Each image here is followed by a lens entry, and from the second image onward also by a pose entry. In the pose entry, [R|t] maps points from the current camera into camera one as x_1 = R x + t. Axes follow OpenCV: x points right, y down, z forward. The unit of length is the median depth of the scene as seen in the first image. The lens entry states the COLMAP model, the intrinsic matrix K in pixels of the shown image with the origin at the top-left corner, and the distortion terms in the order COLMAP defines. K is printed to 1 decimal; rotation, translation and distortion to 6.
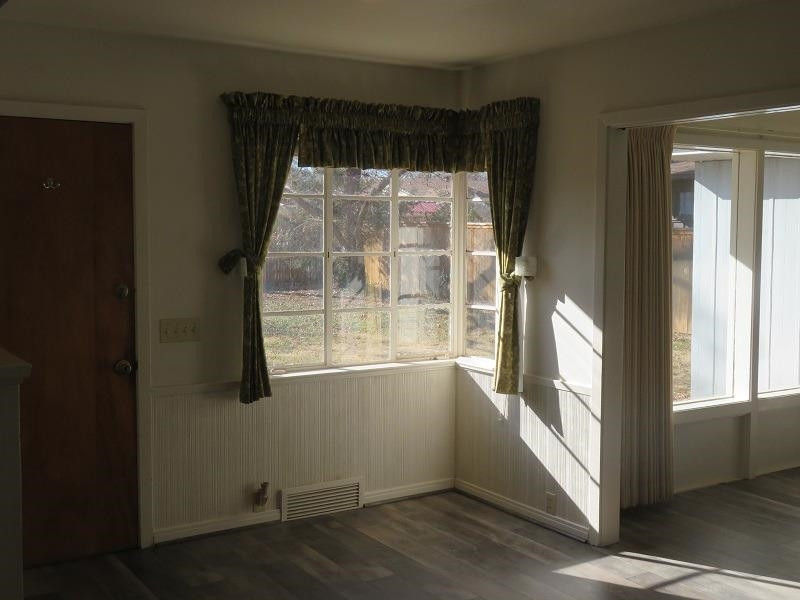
lens RADIAL K [[942.9, 0, 400.0], [0, 942.9, 300.0], [0, 0, 1]] dist [0.009304, 0.009051]
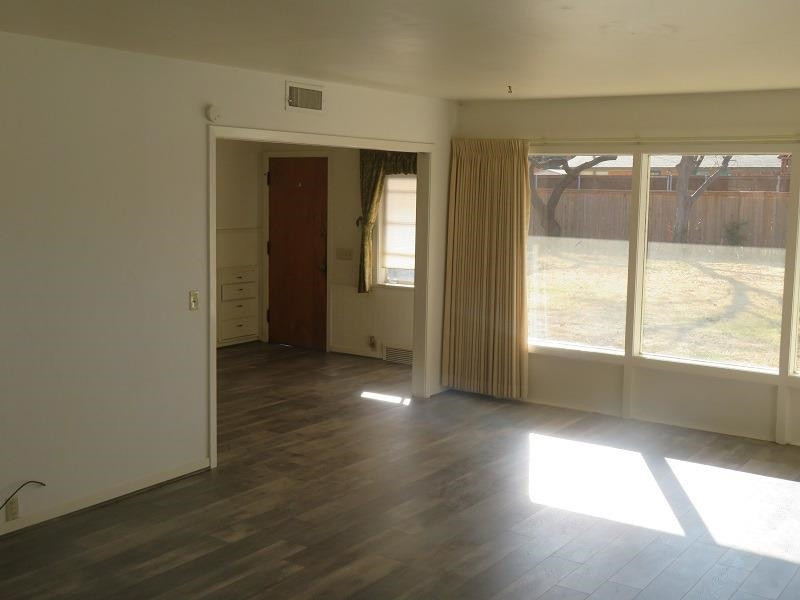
lens RADIAL K [[942.9, 0, 400.0], [0, 942.9, 300.0], [0, 0, 1]] dist [0.009304, 0.009051]
pose [[0.380450, 0.118557, -0.917171, 1.723085], [-0.081378, 0.992193, 0.094498, -0.073867], [0.921214, 0.038686, 0.387127, 0.300860]]
